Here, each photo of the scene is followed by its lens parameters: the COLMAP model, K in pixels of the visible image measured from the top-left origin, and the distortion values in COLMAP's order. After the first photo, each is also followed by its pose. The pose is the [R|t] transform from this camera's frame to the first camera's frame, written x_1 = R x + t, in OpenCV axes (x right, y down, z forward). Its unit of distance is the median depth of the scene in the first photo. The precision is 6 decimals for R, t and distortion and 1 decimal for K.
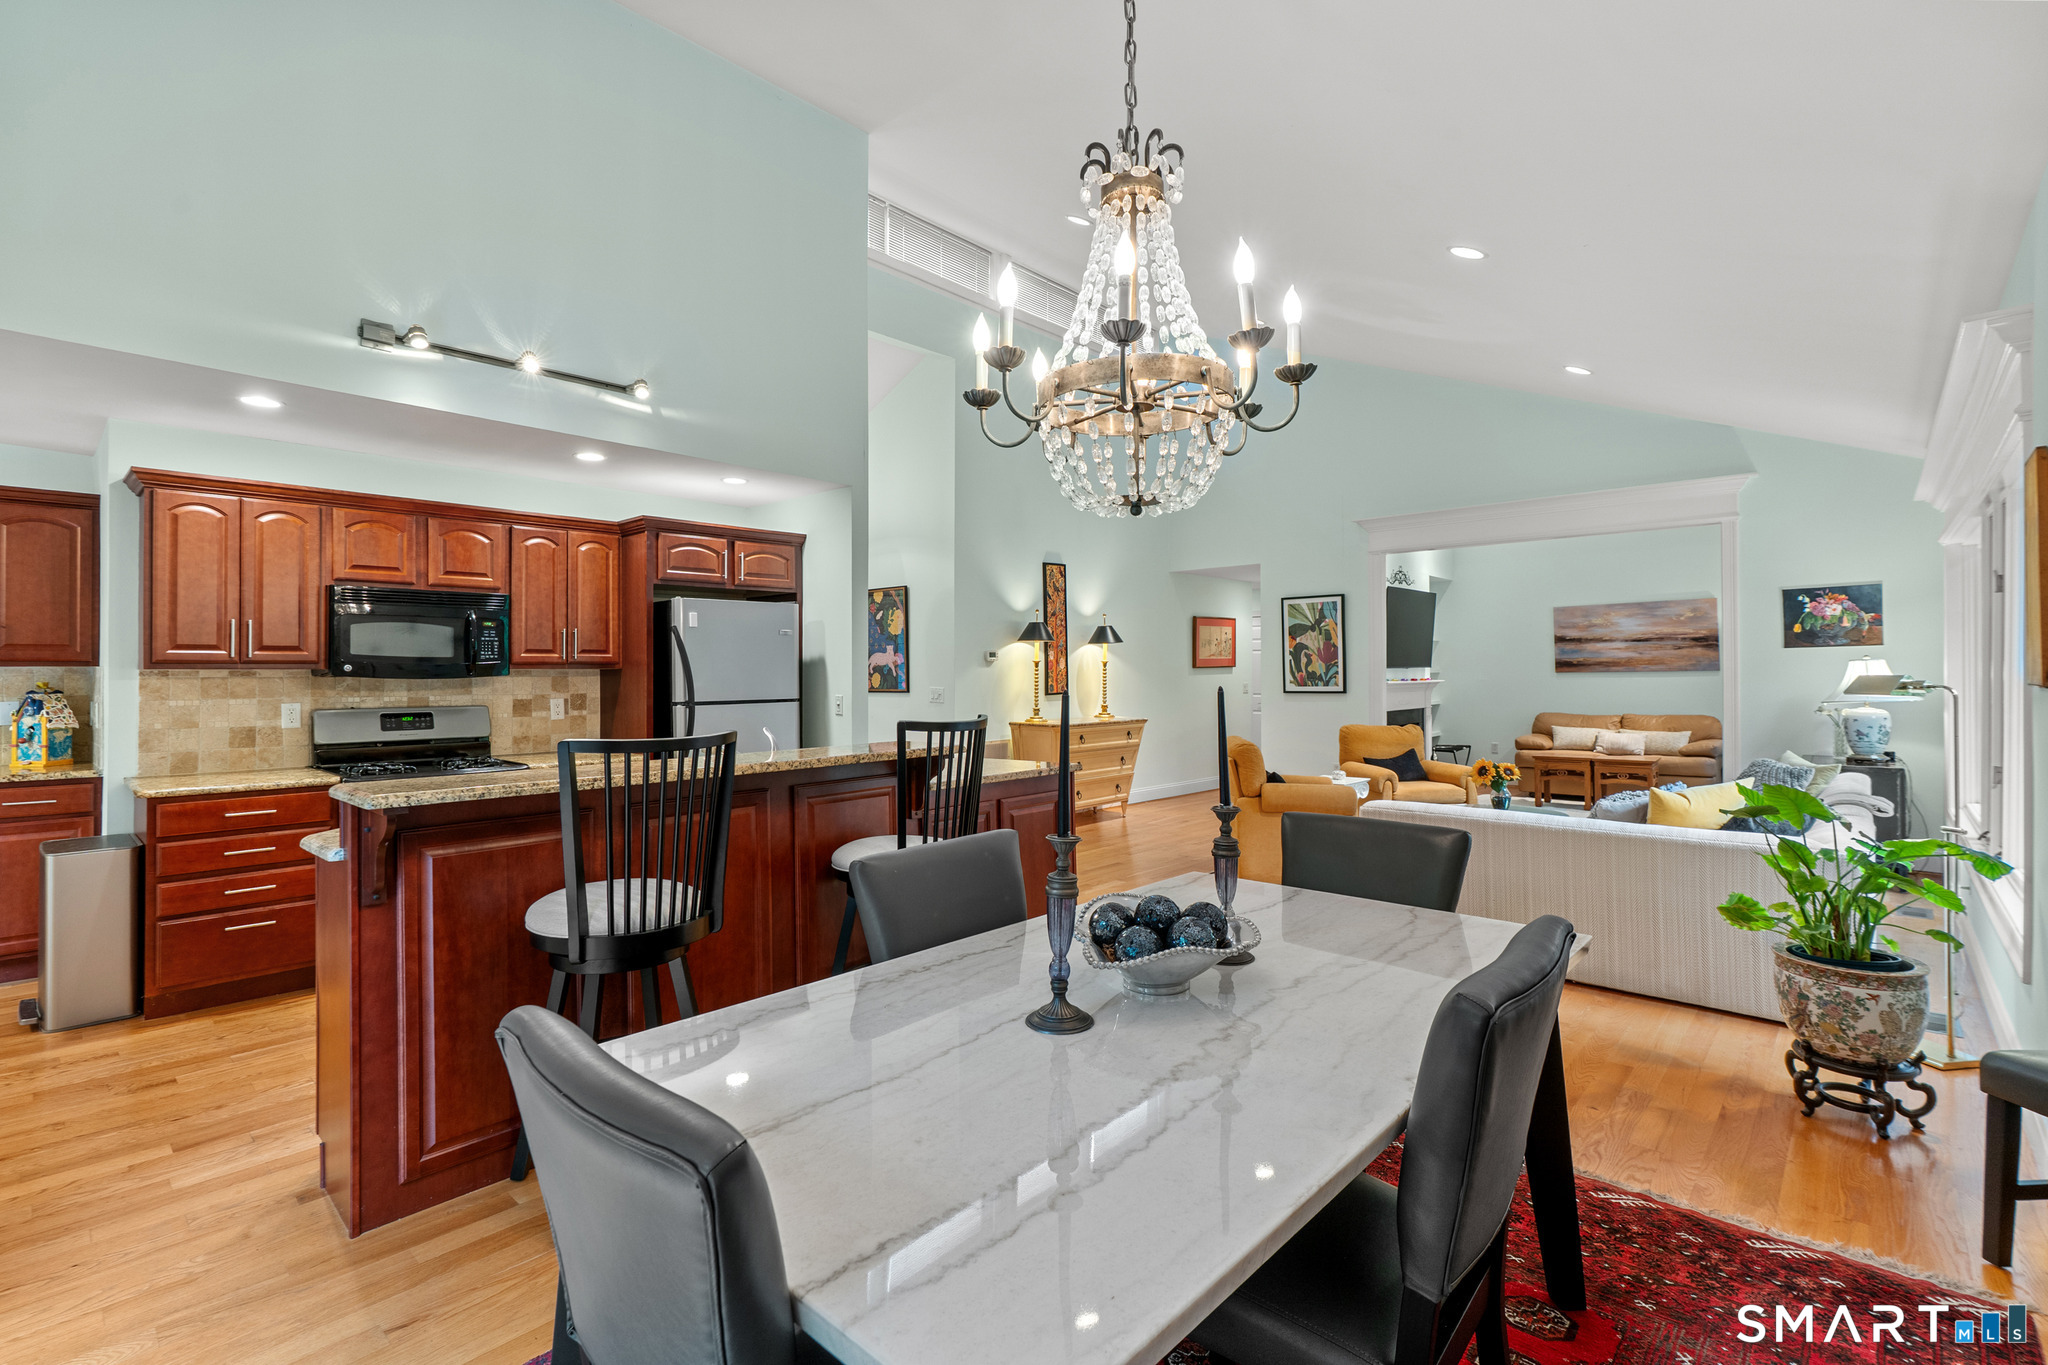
lens RADIAL K [[937.9, 0, 1020.6], [0, 937.9, 671.2], [0, 0, 1]] dist [-0.009483, 0.004747]
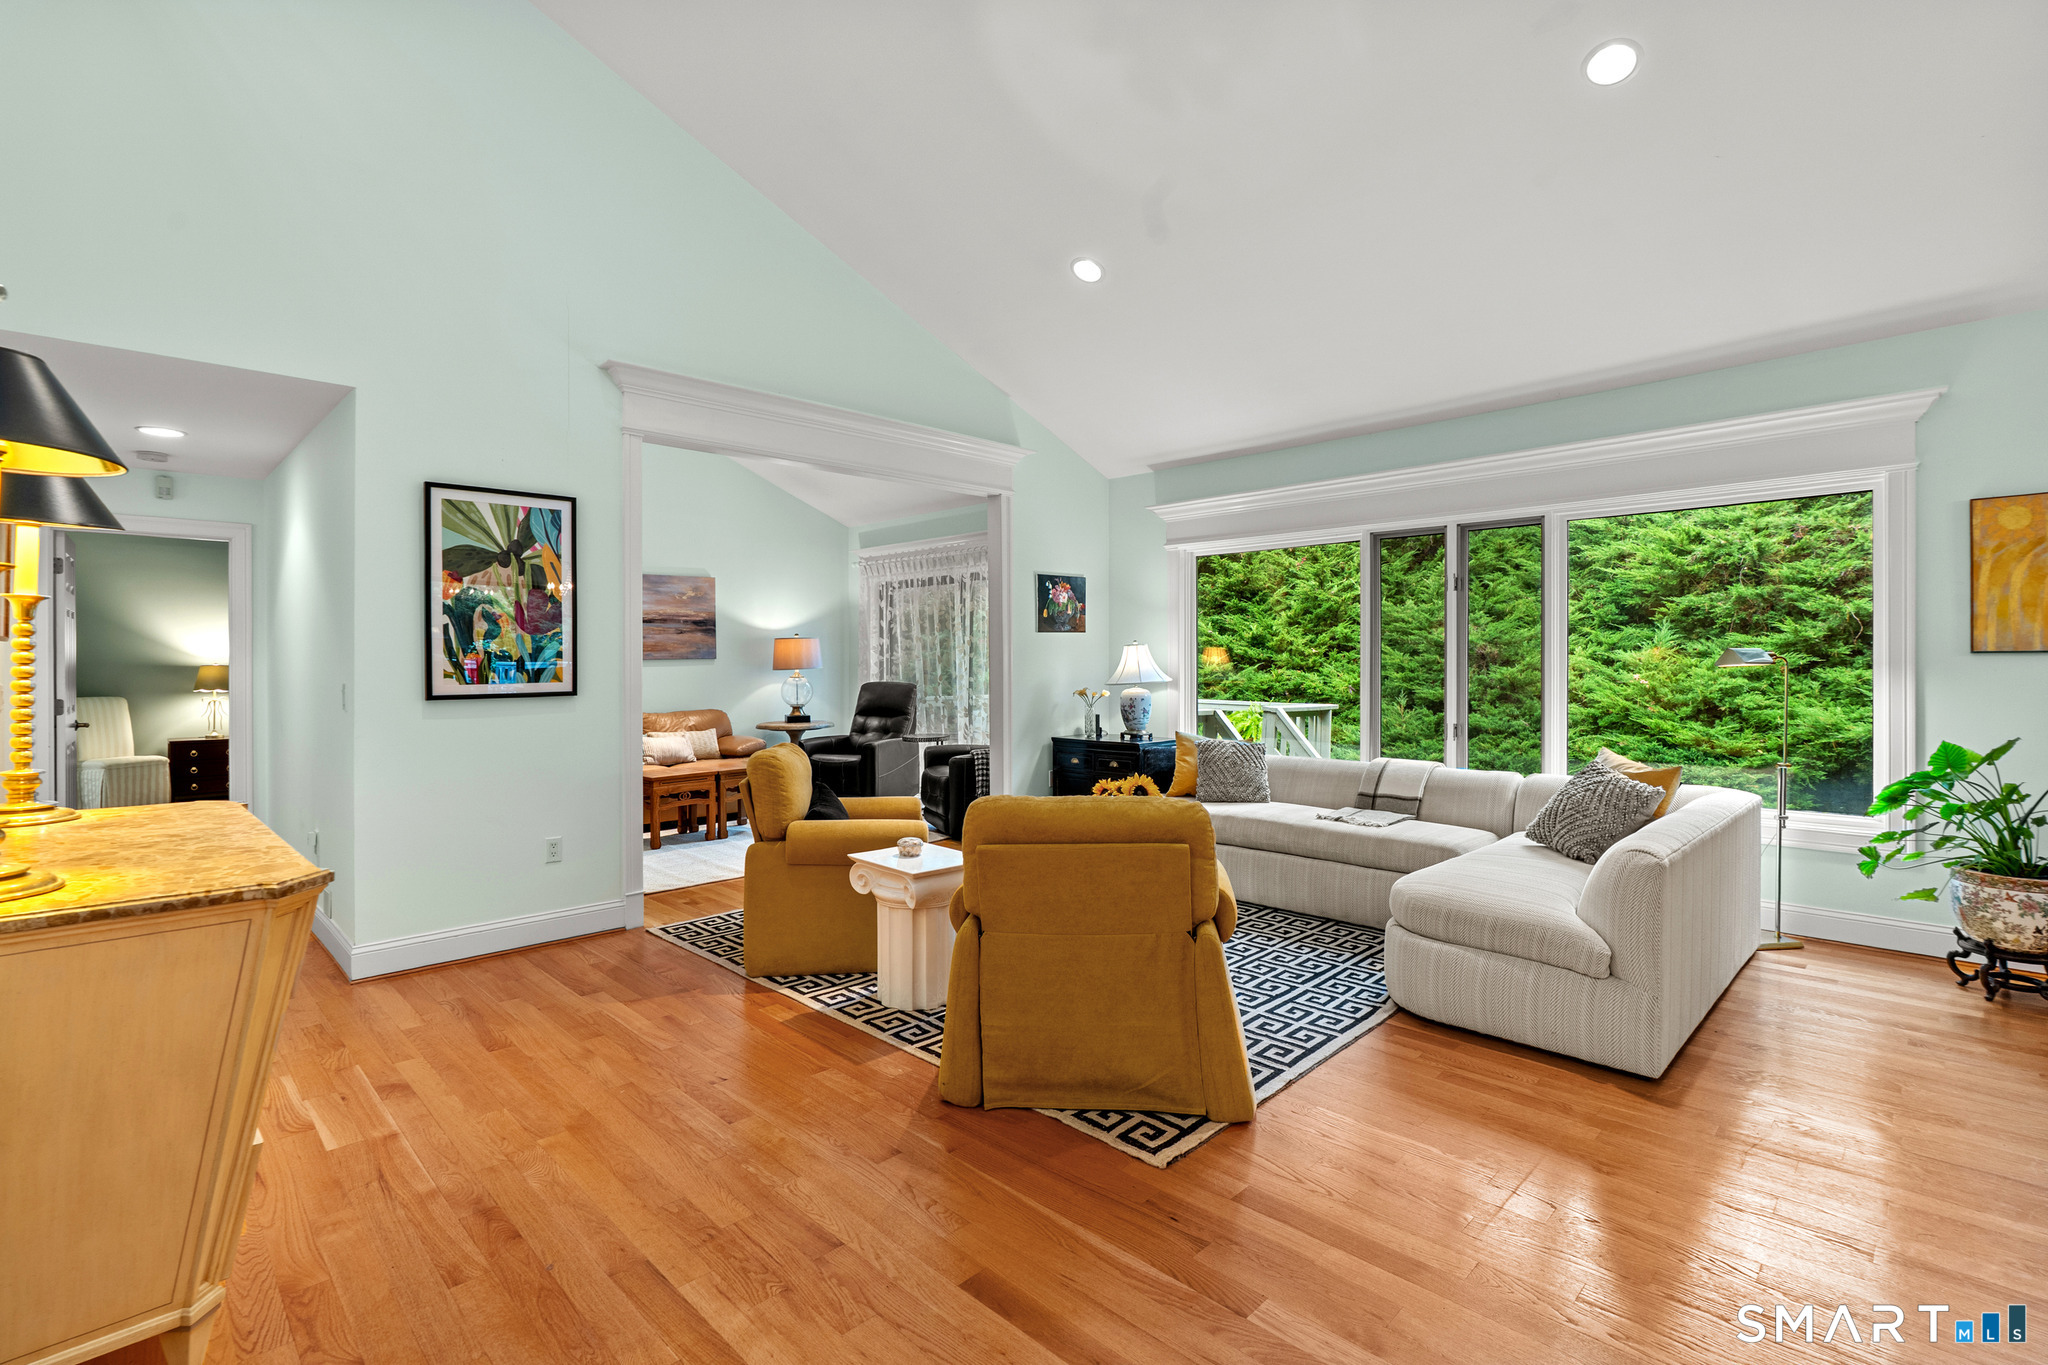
lens RADIAL K [[937.9, 0, 1020.8], [0, 937.9, 674.2], [0, 0, 1]] dist [-0.009483, 0.004747]
pose [[0.069841, -0.007471, 0.997530, -0.138024], [0.004226, 0.999965, 0.007194, 0.009357], [-0.997549, 0.003714, 0.069870, 0.709573]]
